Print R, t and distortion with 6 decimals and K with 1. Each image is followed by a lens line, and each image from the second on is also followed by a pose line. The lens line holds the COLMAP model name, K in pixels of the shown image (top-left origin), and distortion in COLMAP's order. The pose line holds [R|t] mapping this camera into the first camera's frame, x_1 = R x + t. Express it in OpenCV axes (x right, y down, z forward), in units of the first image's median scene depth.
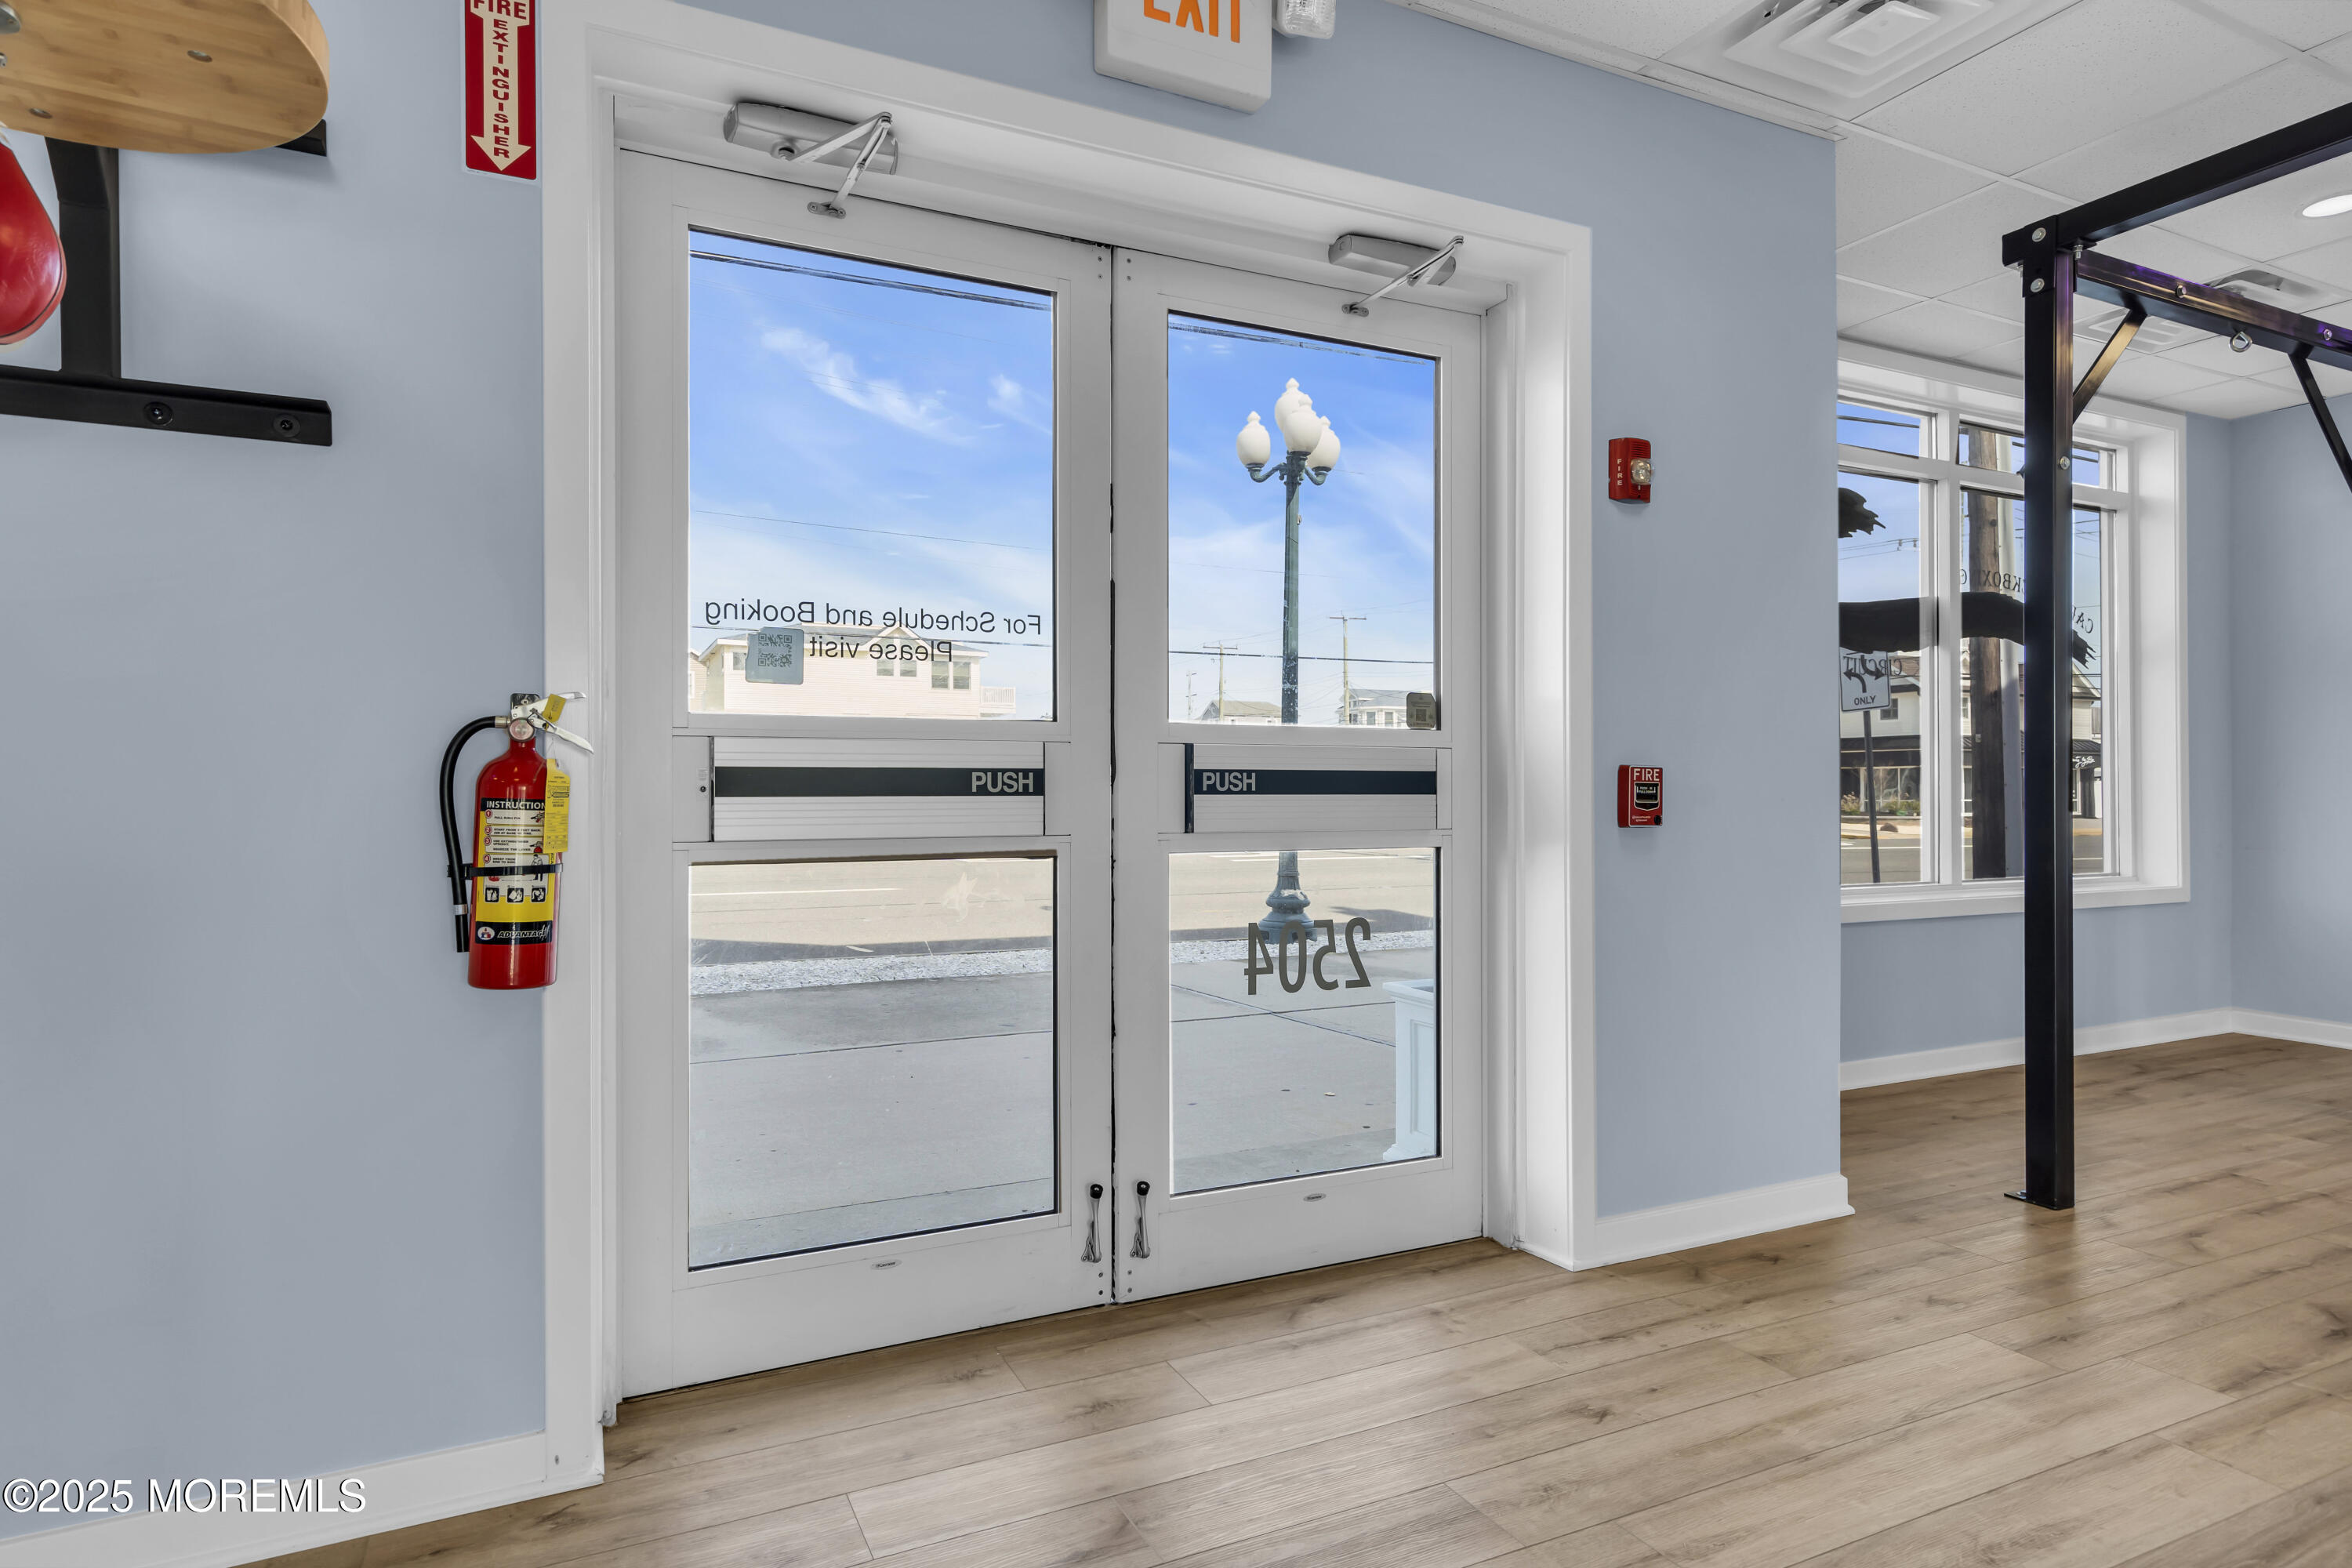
lens RADIAL K [[1274.6, 0, 1177.7], [0, 1274.6, 786.6], [0, 0, 1]] dist [0.002651, 0.001348]
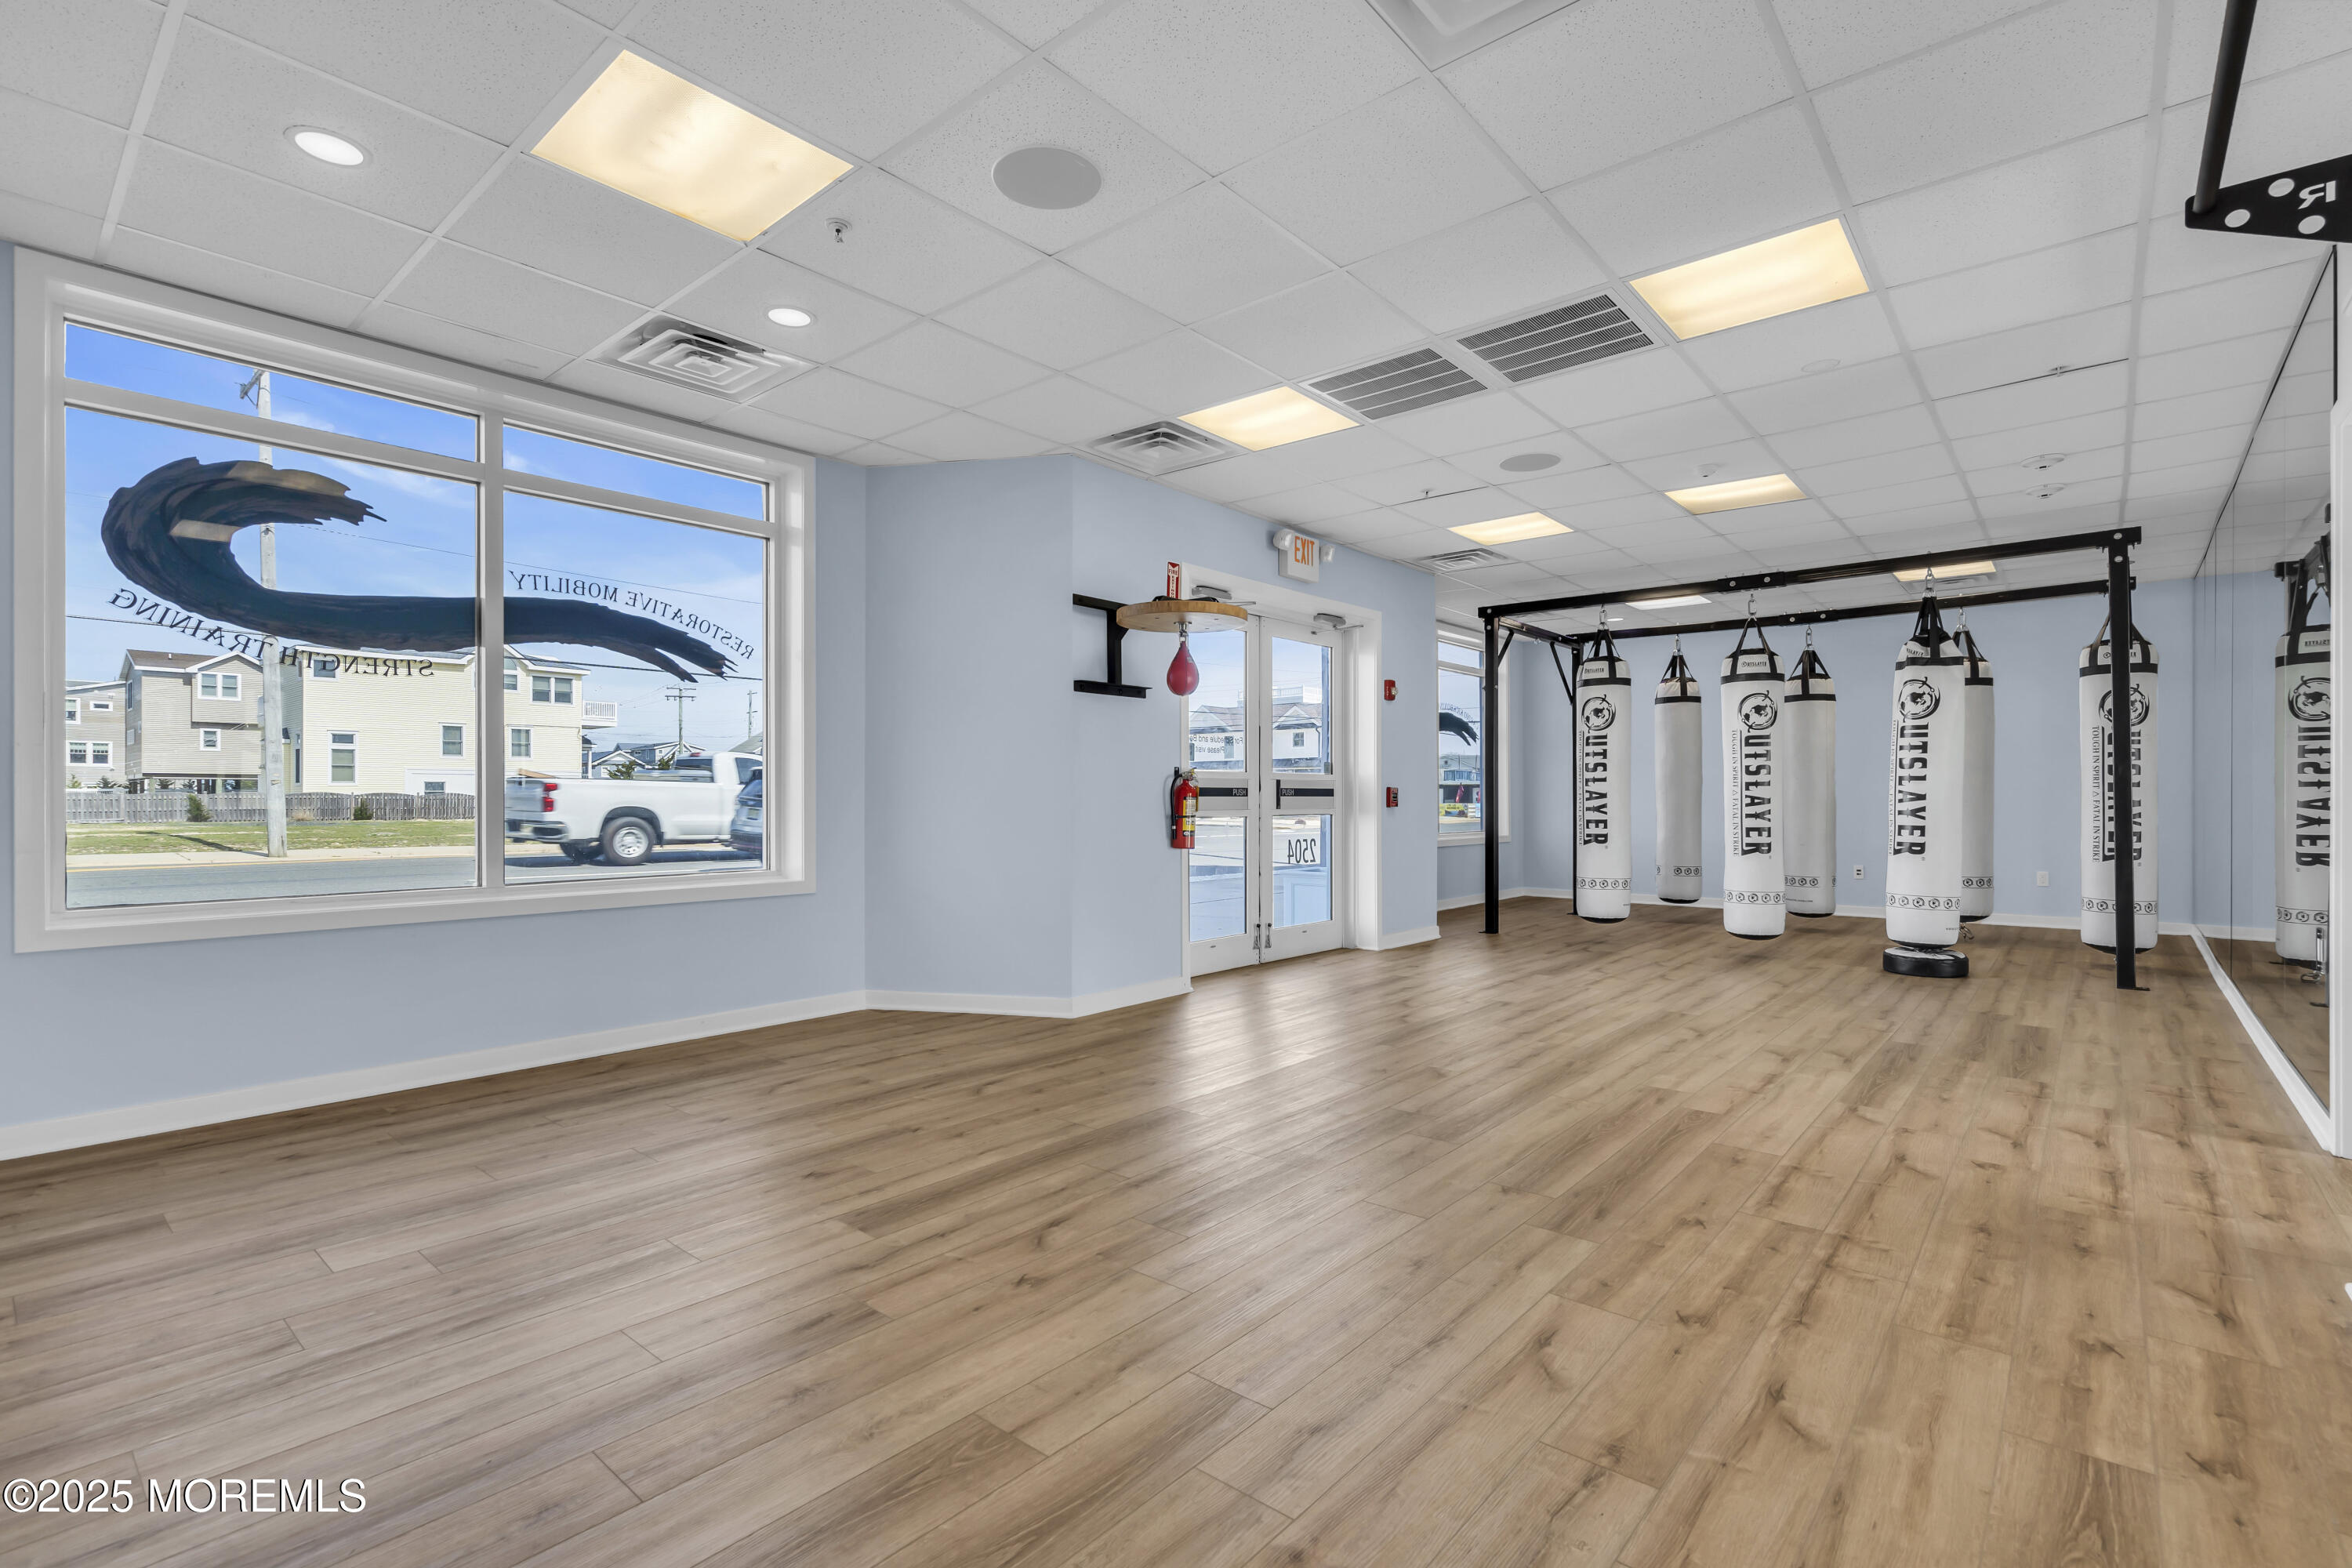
lens RADIAL K [[1072.6, 0, 1177.4], [0, 1072.6, 788.2], [0, 0, 1]] dist [-0.001151, 0.000471]
pose [[0.915434, 0.003911, 0.402449, -1.218114], [-0.002094, 0.999986, -0.004955, 0.000493], [-0.402463, 0.003693, 0.915429, -1.219960]]
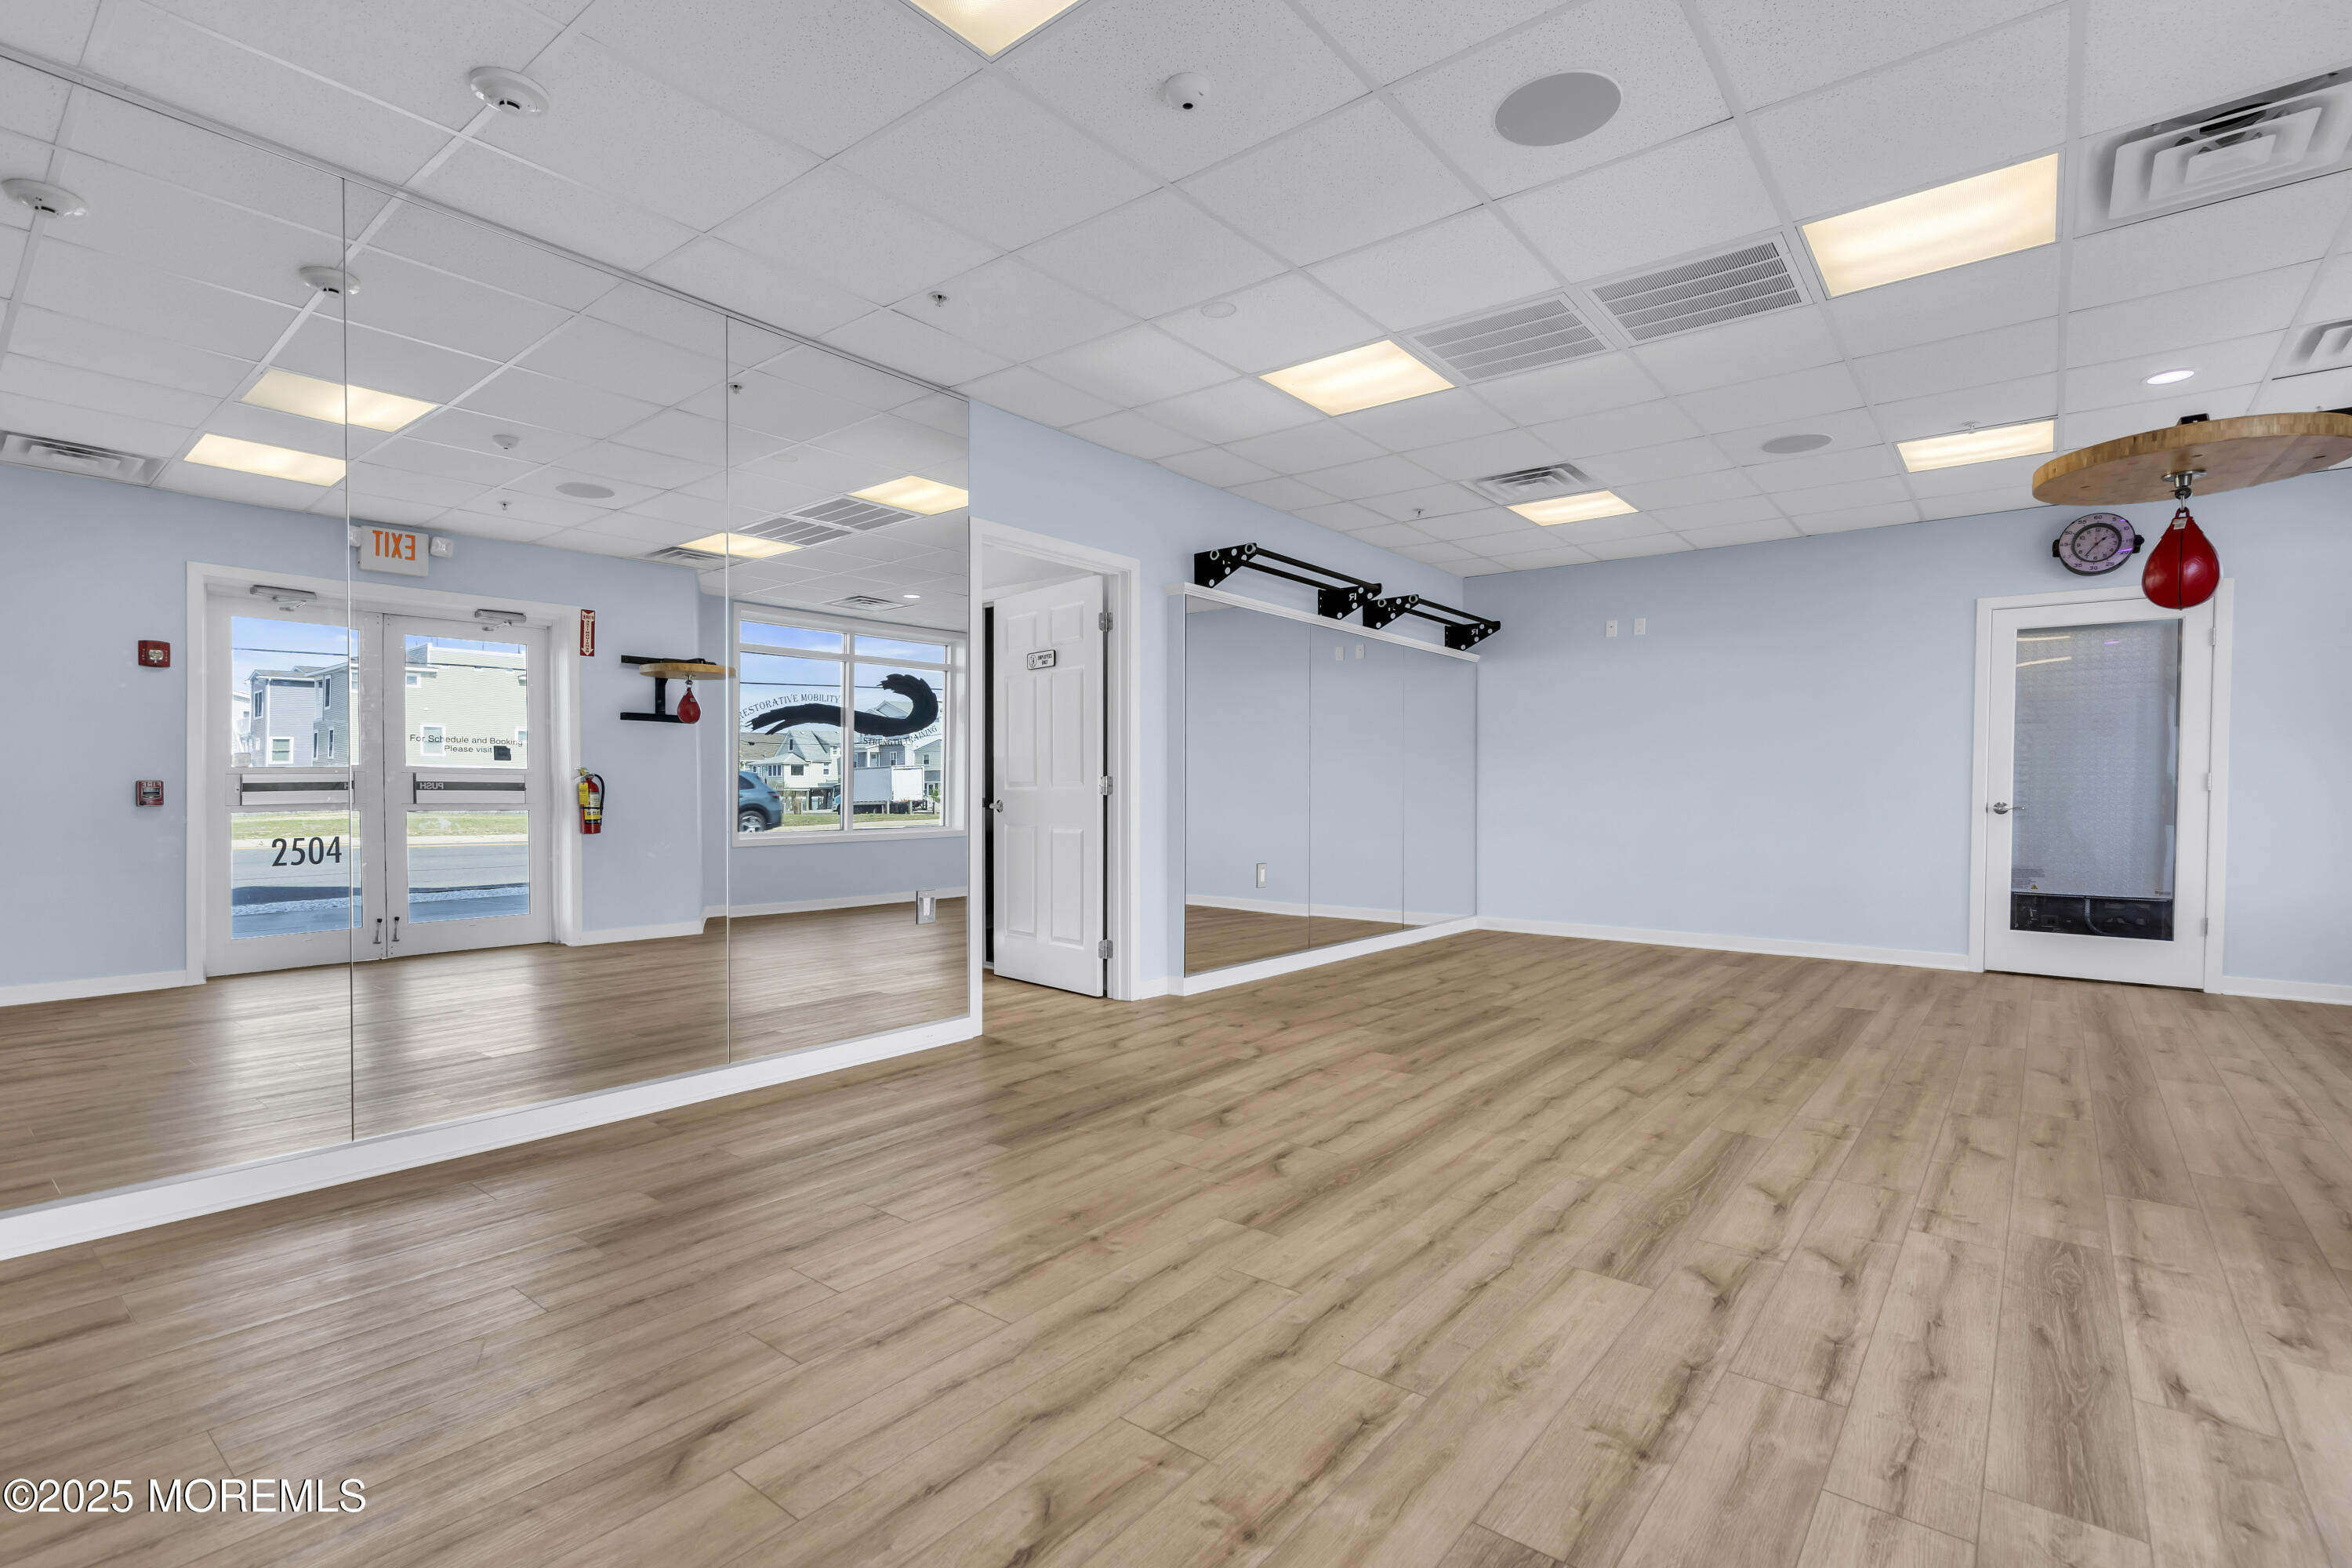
lens RADIAL K [[1091.4, 0, 1180.0], [0, 1091.4, 811.4], [0, 0, 1]] dist [0.009253, -0.000713]
pose [[-0.899780, 0.006828, -0.436290, 0.844090], [-0.001542, 0.999822, 0.018828, 0.002160], [0.436340, 0.017614, -0.899609, 1.003200]]
